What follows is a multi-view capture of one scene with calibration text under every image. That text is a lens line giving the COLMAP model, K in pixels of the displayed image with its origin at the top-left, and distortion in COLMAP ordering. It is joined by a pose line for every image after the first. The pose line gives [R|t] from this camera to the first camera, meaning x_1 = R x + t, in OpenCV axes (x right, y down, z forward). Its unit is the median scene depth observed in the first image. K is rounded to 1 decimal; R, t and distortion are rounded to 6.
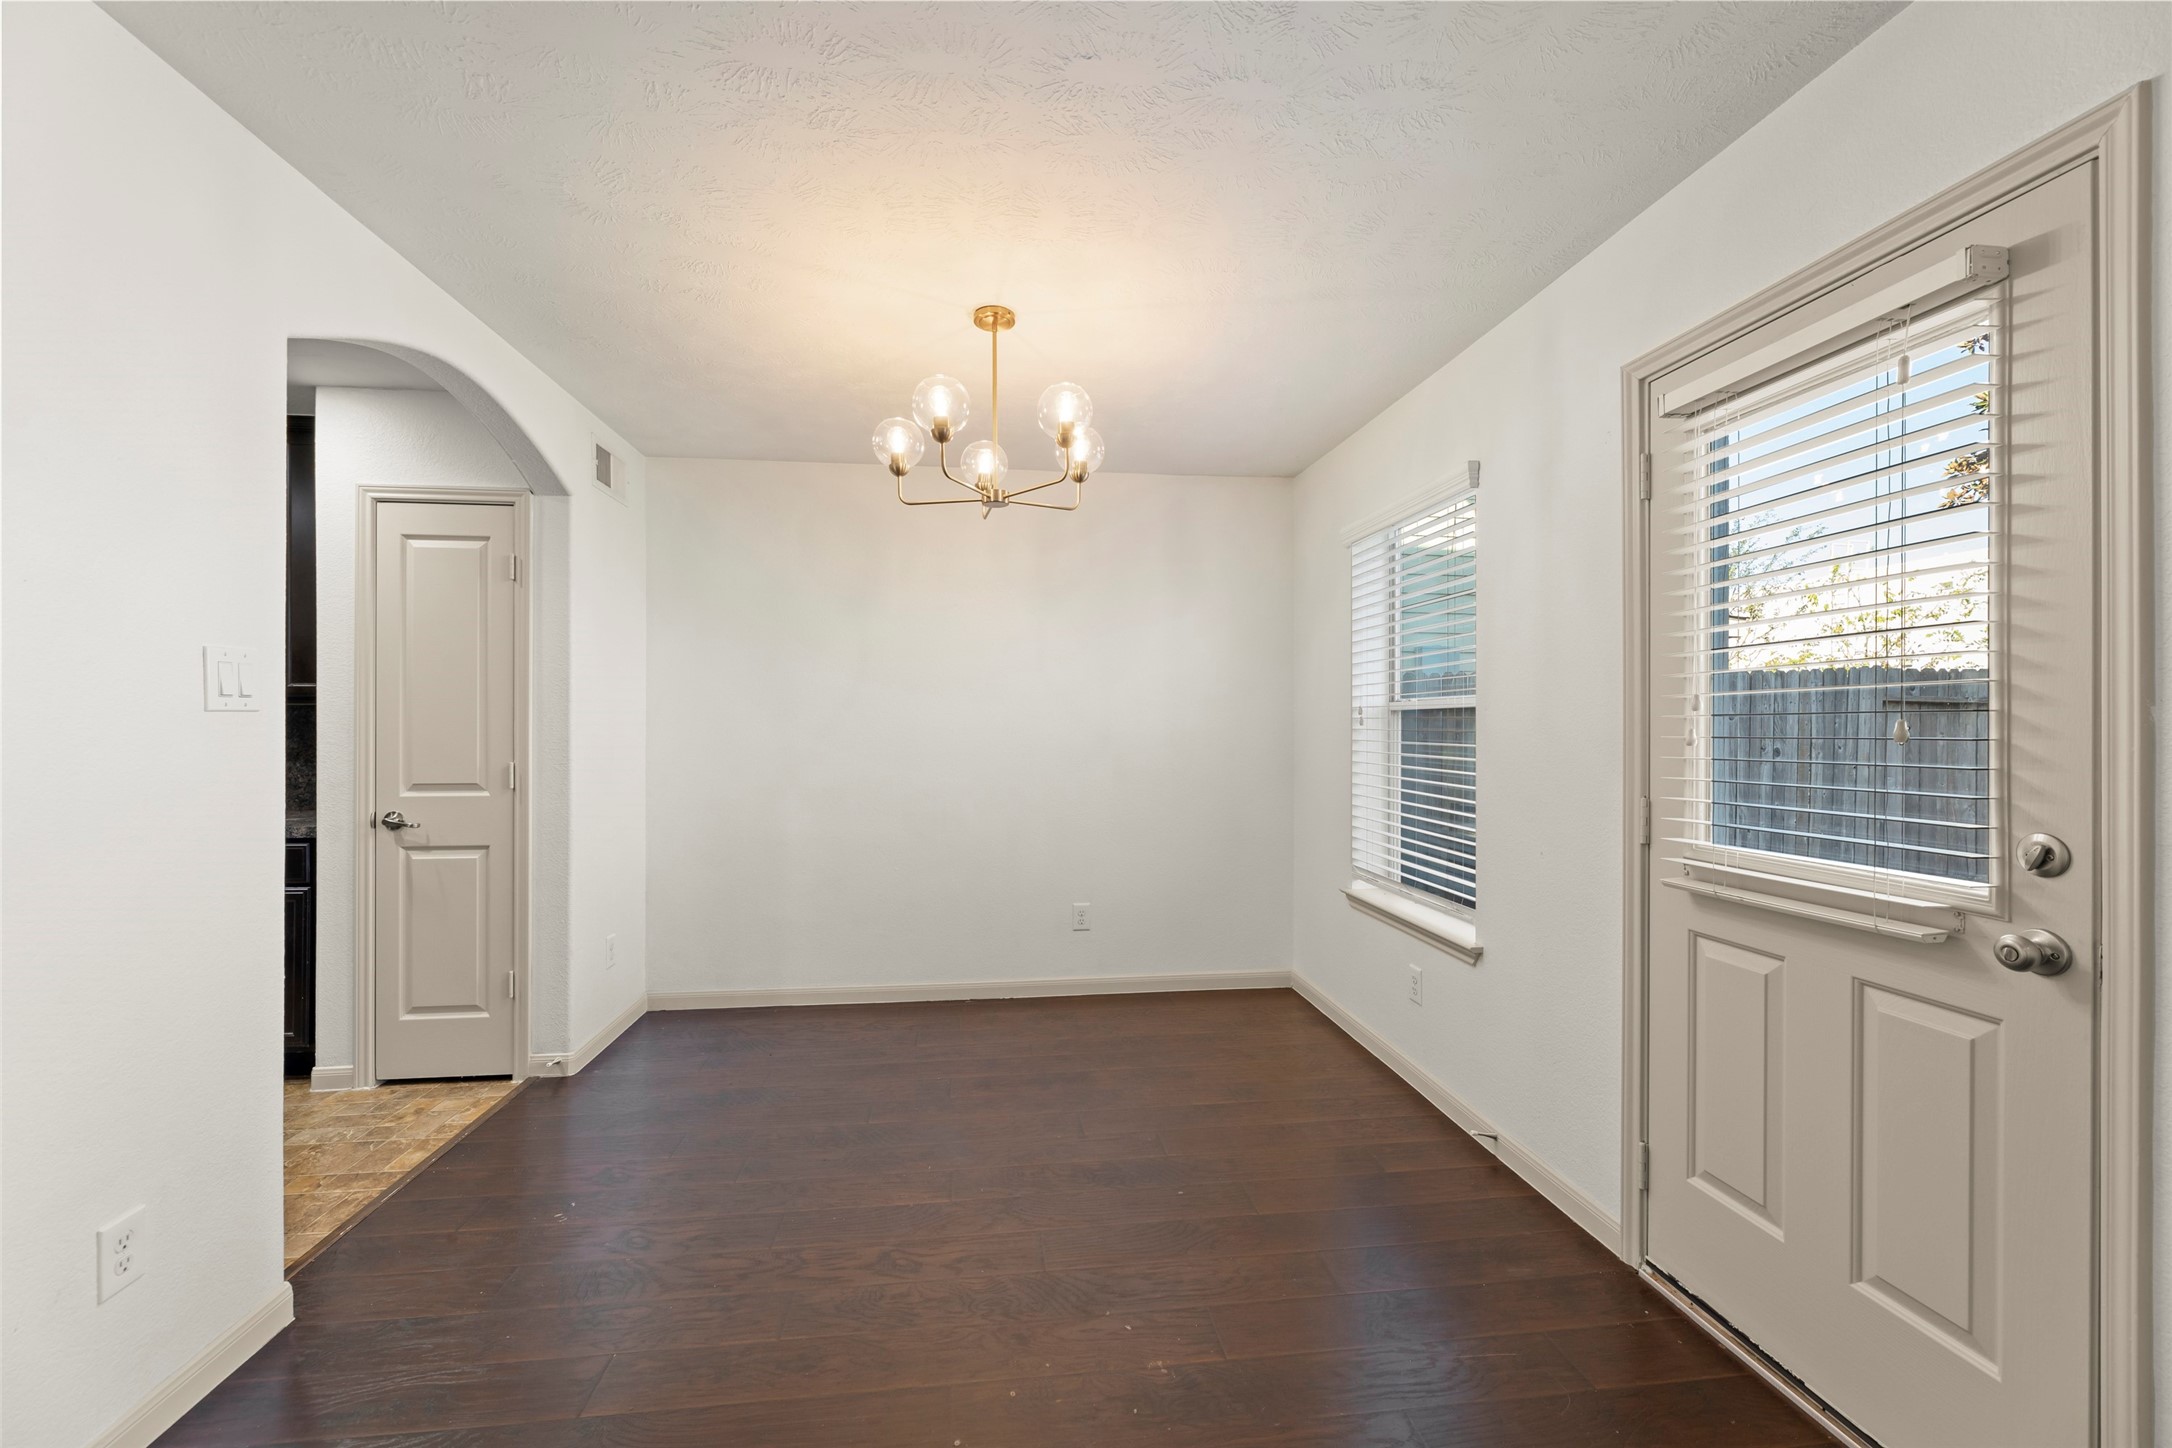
lens RADIAL K [[877.1, 0, 1082.1], [0, 877.1, 722.9], [0, 0, 1]] dist [-0.000326, -0.000903]
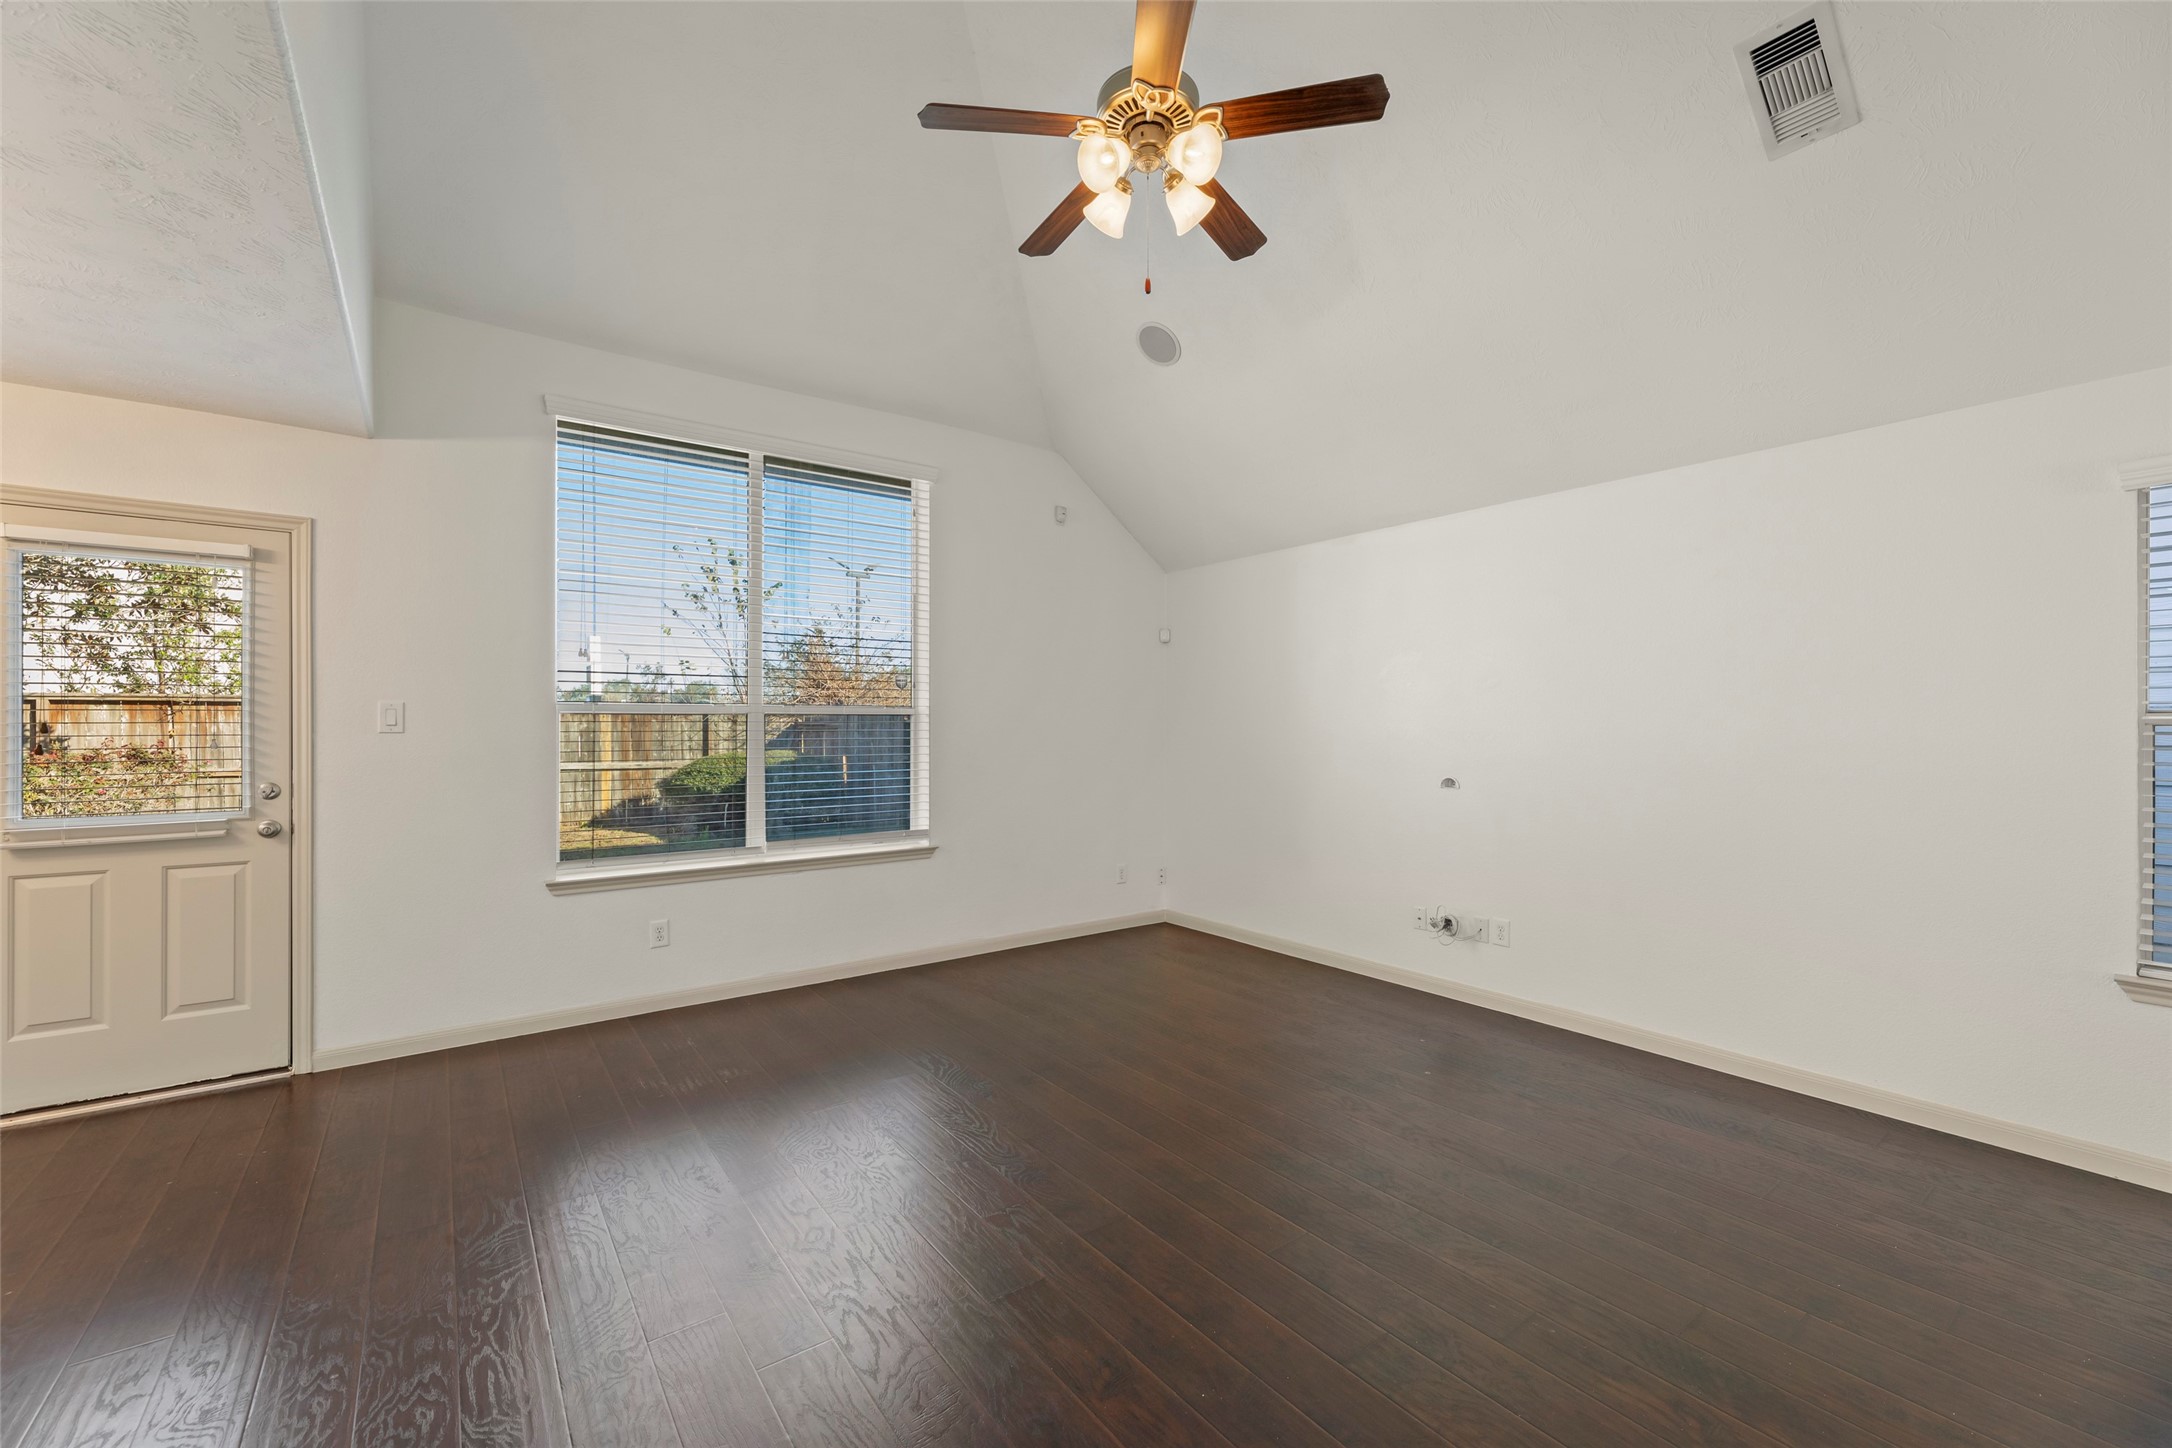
lens RADIAL K [[874.4, 0, 1078.1], [0, 874.4, 727.6], [0, 0, 1]] dist [0.000628, -0.002605]
pose [[-0.495854, -0.003320, 0.868399, -0.949293], [-0.004565, 0.999989, 0.001217, -0.020150], [-0.868394, -0.003360, -0.495864, 0.087393]]
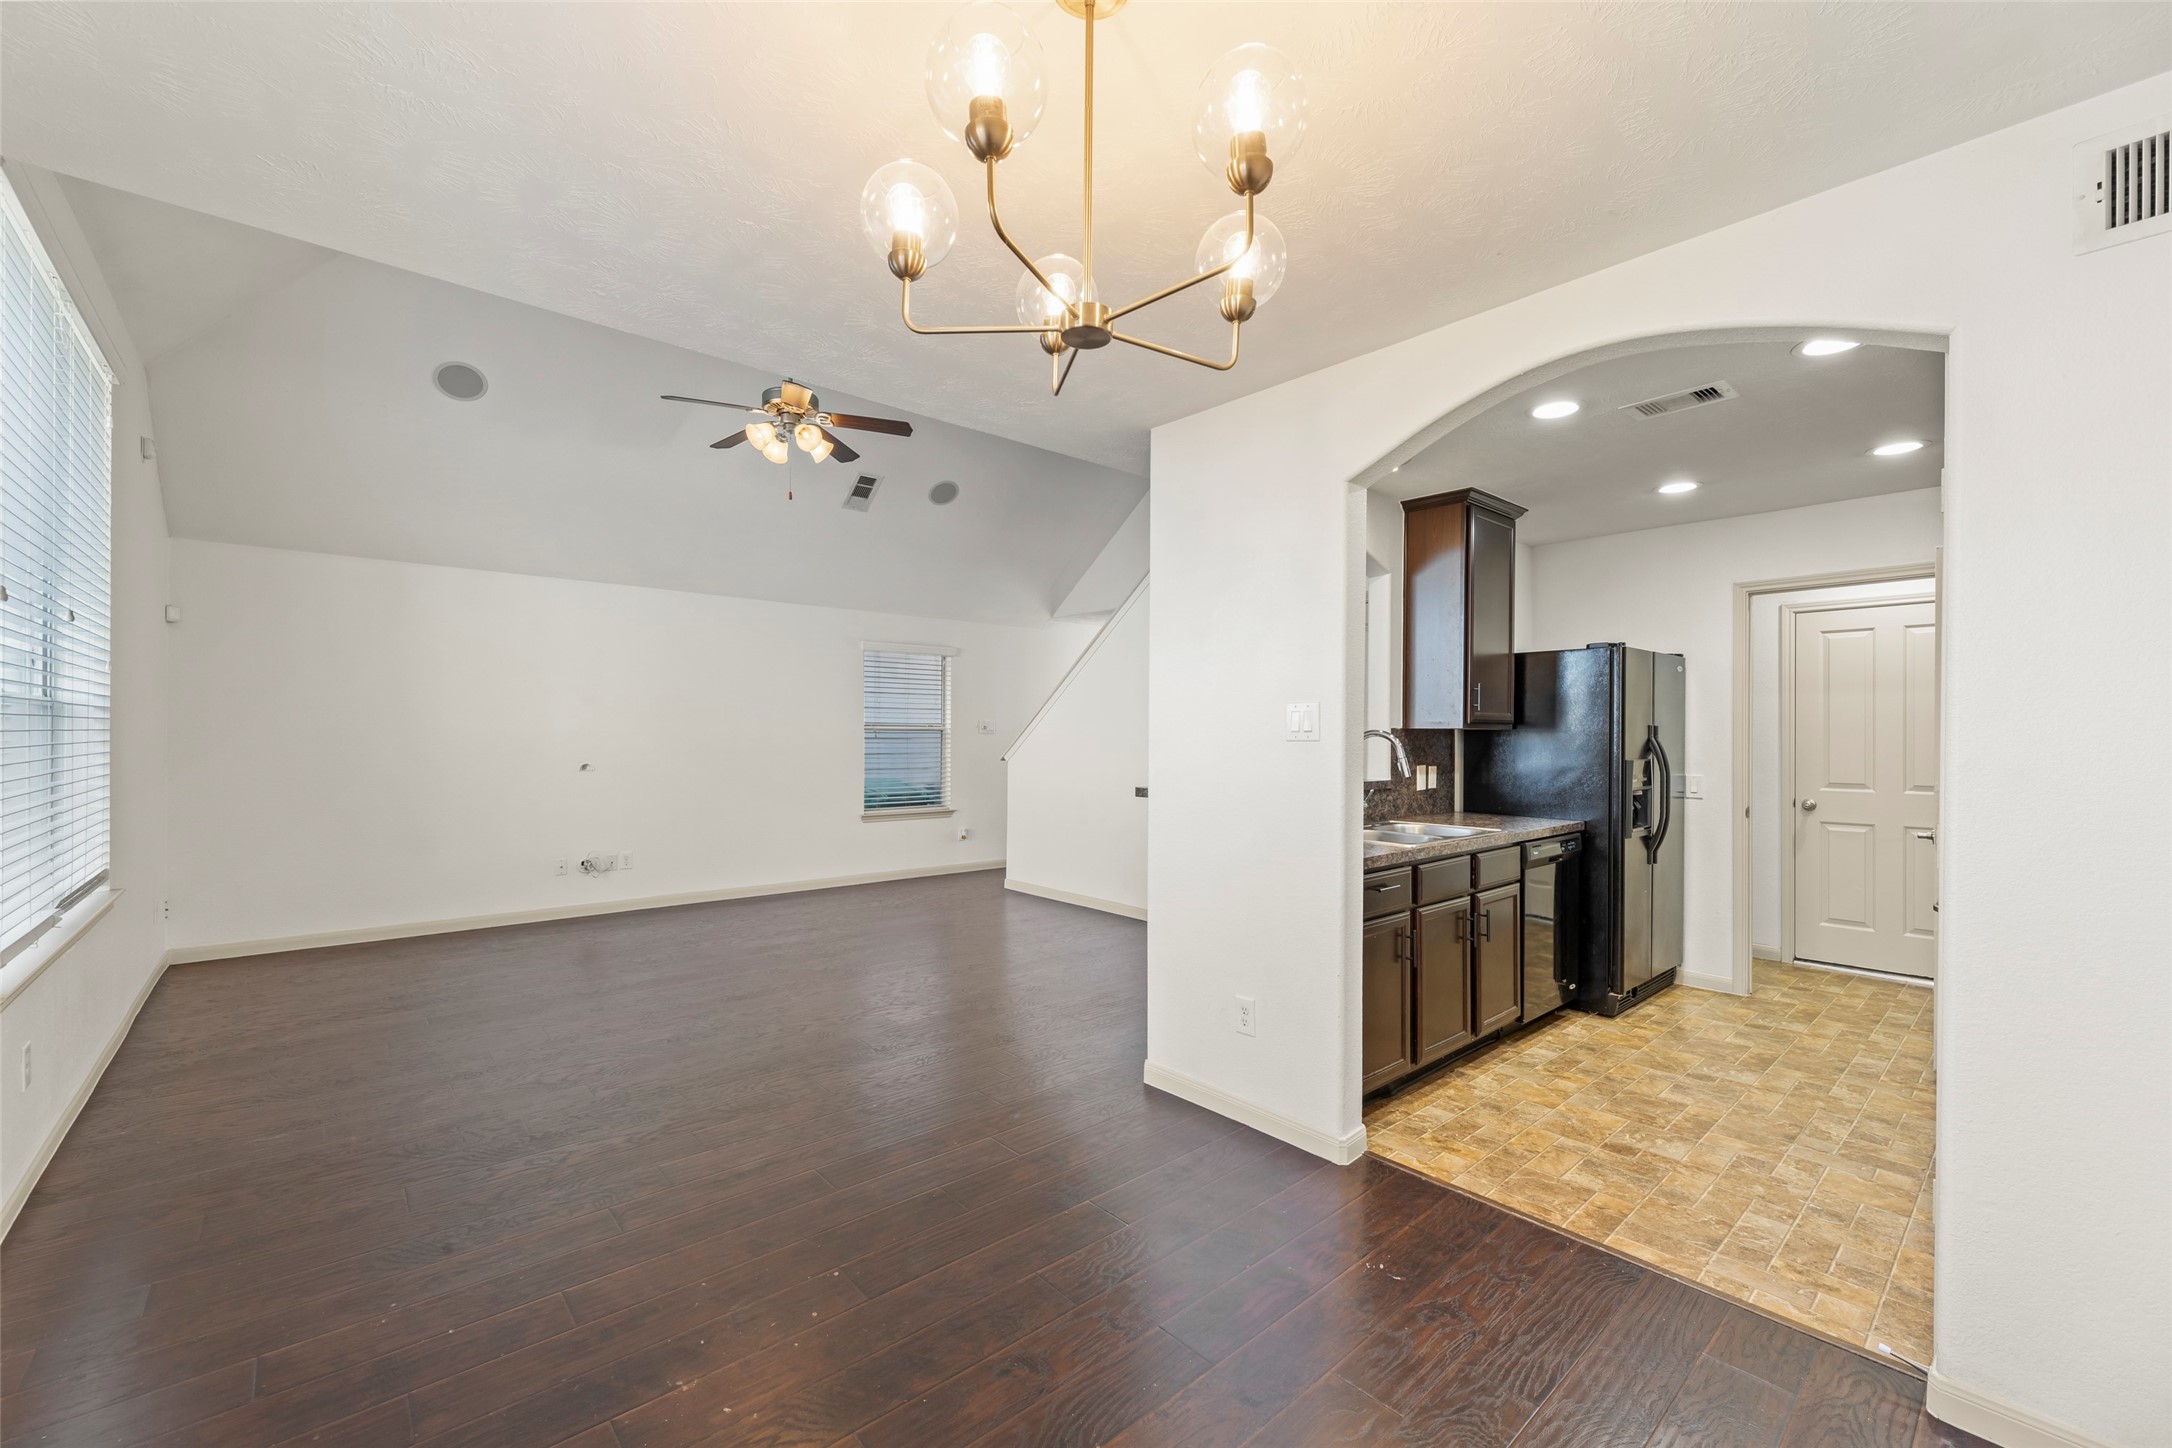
lens RADIAL K [[880.2, 0, 1075.9], [0, 880.2, 735.5], [0, 0, 1]] dist [0.000240, -0.000181]
pose [[-0.828181, -0.003948, -0.560446, 0.161263], [-0.004984, 0.999988, 0.000320, -0.012354], [0.560438, 0.003058, -0.828191, 1.178216]]
